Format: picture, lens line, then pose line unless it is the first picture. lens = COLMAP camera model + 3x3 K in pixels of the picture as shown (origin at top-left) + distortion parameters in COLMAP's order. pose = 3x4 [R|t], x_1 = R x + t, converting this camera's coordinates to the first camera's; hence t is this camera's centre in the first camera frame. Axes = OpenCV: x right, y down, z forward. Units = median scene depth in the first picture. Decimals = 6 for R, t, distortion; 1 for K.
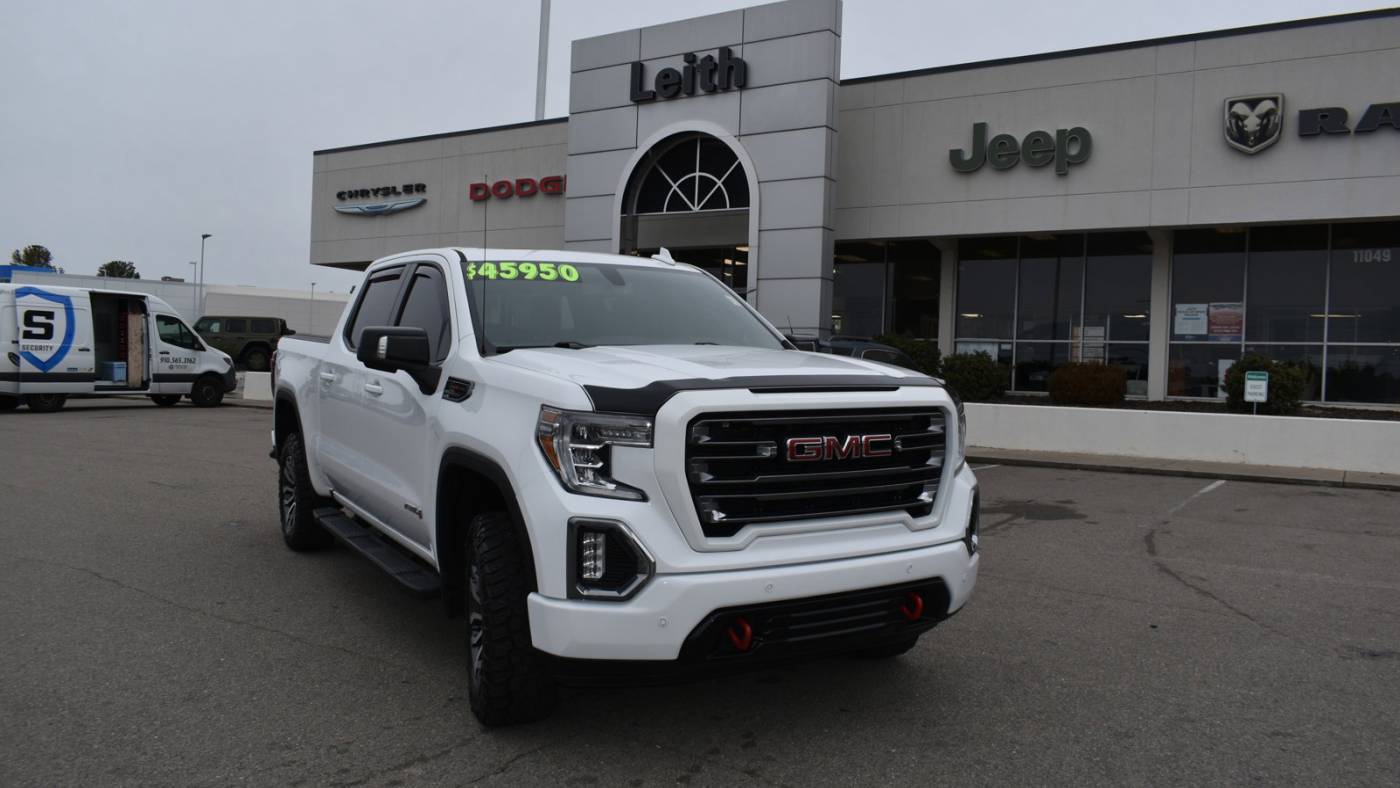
lens RADIAL K [[1088.8, 0, 700.0], [0, 1088.8, 394.0], [0, 0, 1]] dist [-0.010397, 0.000215]
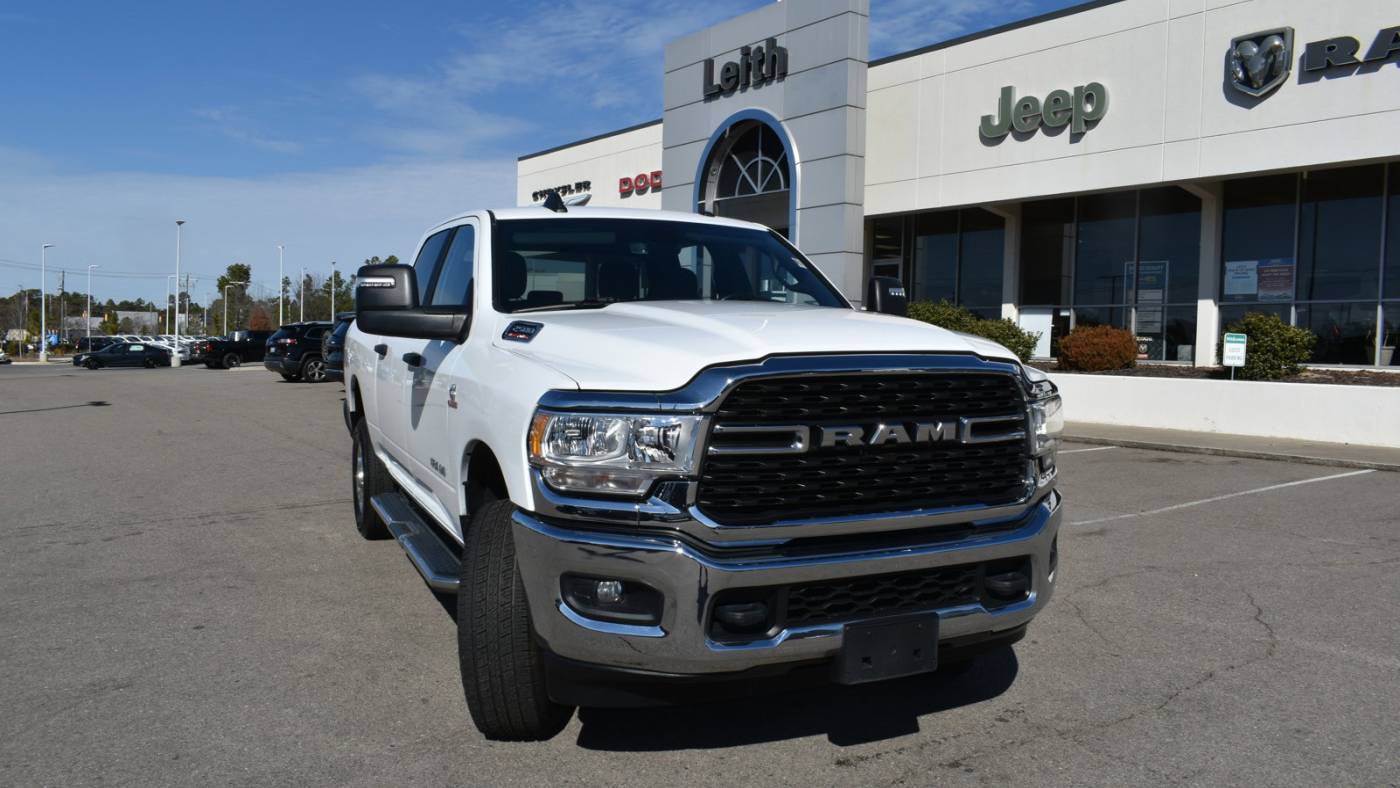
lens RADIAL K [[1085.8, 0, 700.0], [0, 1085.8, 394.0], [0, 0, 1]] dist [-0.004023, -0.003507]
pose [[0.937473, -0.000628, -0.348056, 0.326828], [0.008546, 0.999738, 0.021215, 0.005832], [0.347952, -0.022863, 0.937234, -0.024905]]
